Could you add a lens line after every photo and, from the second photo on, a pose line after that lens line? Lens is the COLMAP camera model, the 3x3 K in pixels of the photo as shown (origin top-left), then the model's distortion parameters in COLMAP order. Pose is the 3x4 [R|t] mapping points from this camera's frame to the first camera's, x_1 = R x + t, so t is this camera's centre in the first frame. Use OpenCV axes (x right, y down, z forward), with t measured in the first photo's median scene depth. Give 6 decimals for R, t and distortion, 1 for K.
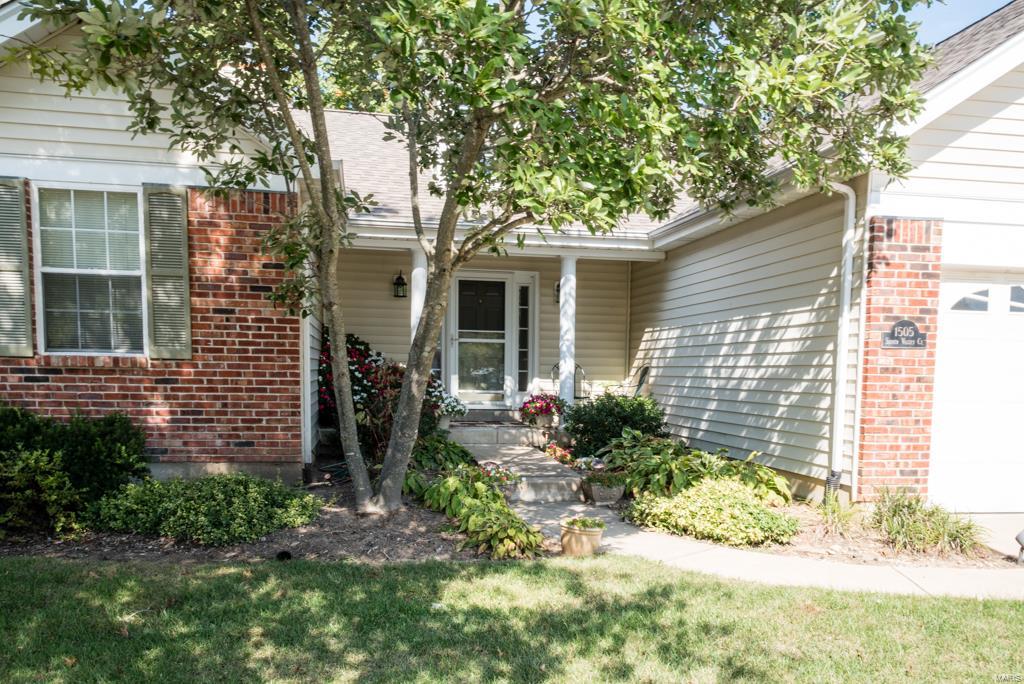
lens RADIAL K [[857.8, 0, 515.6], [0, 857.8, 442.9], [0, 0, 1]] dist [0.007085, 0.005047]
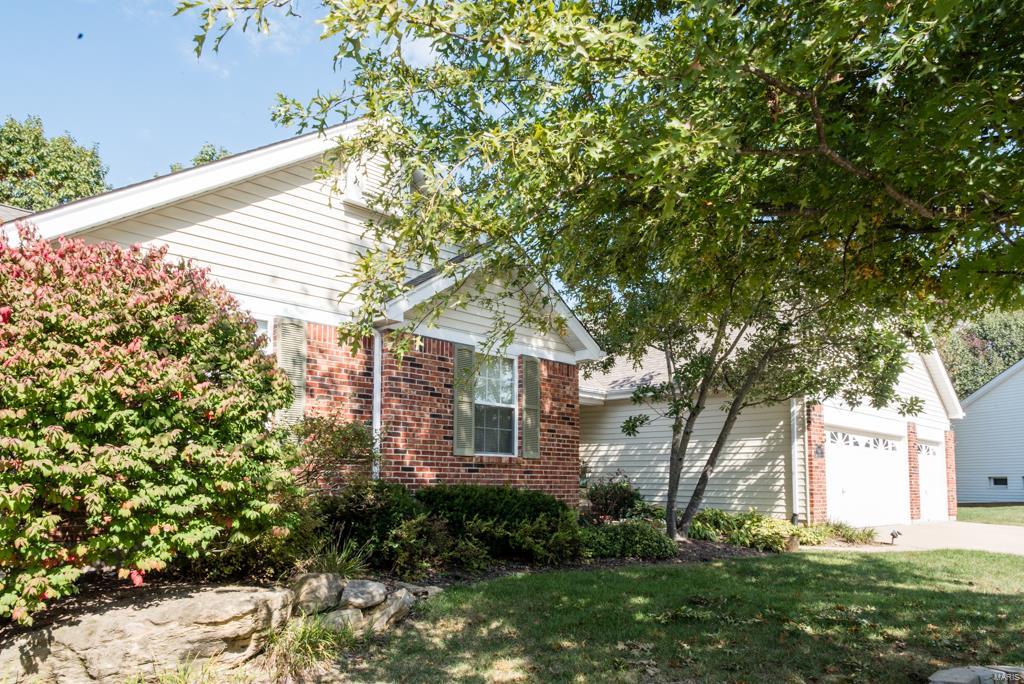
lens RADIAL K [[716.2, 0, 532.9], [0, 716.2, 409.1], [0, 0, 1]] dist [0.019515, -0.000526]
pose [[0.817026, 0.051269, 0.574316, -1.215544], [0.051173, 0.985661, -0.160788, 0.029934], [-0.574325, 0.160758, 0.802688, -0.119605]]
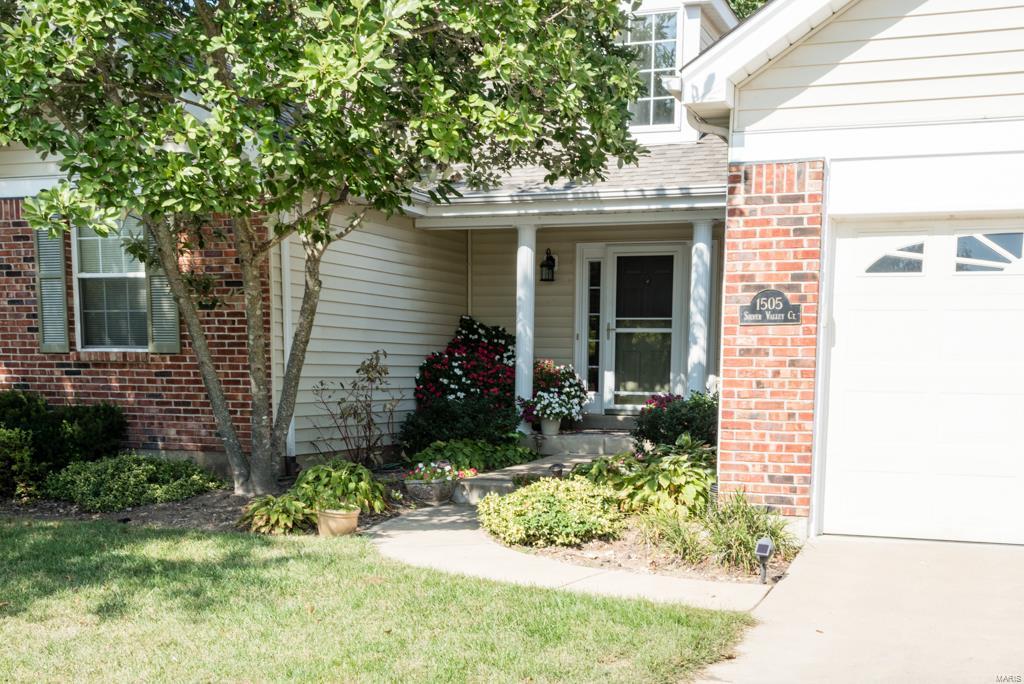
lens RADIAL K [[1250.0, 0, 556.4], [0, 1250.0, 546.9], [0, 0, 1]] dist [0.004359, 0.026175]
pose [[0.864615, 0.060959, -0.498723, 0.839763], [-0.038956, 0.997758, 0.054420, 0.041236], [0.500922, -0.027624, 0.865051, -0.122541]]
